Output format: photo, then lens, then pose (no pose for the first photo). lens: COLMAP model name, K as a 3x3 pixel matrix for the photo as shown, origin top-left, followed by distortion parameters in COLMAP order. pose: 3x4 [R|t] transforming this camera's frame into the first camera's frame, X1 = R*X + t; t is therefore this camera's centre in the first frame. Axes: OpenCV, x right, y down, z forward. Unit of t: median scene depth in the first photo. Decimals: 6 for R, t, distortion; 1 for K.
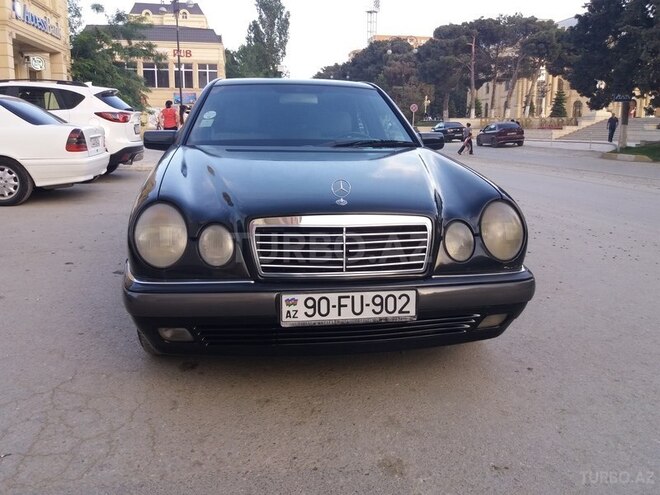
lens RADIAL K [[618.0, 0, 331.9], [0, 618.0, 248.0], [0, 0, 1]] dist [-0.015454, 0.000000]
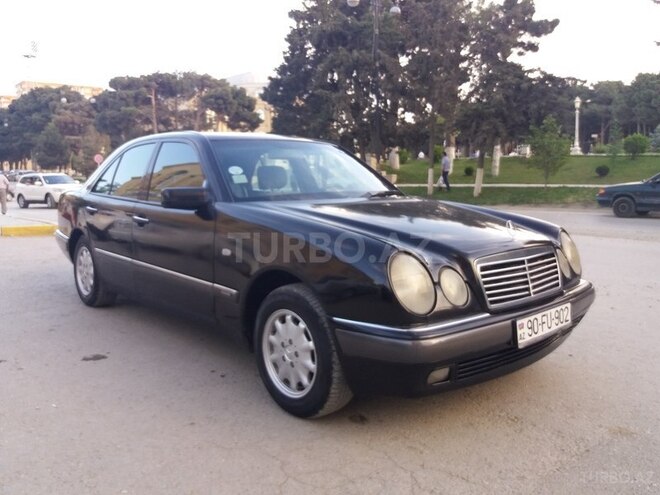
lens RADIAL K [[618.0, 0, 329.4], [0, 618.0, 249.5], [0, 0, 1]] dist [-0.015454, 0.000000]
pose [[0.810671, -0.089523, 0.578617, -1.008949], [0.132796, 0.990601, -0.032790, -0.065904], [-0.570243, 0.103420, 0.814940, 0.229288]]
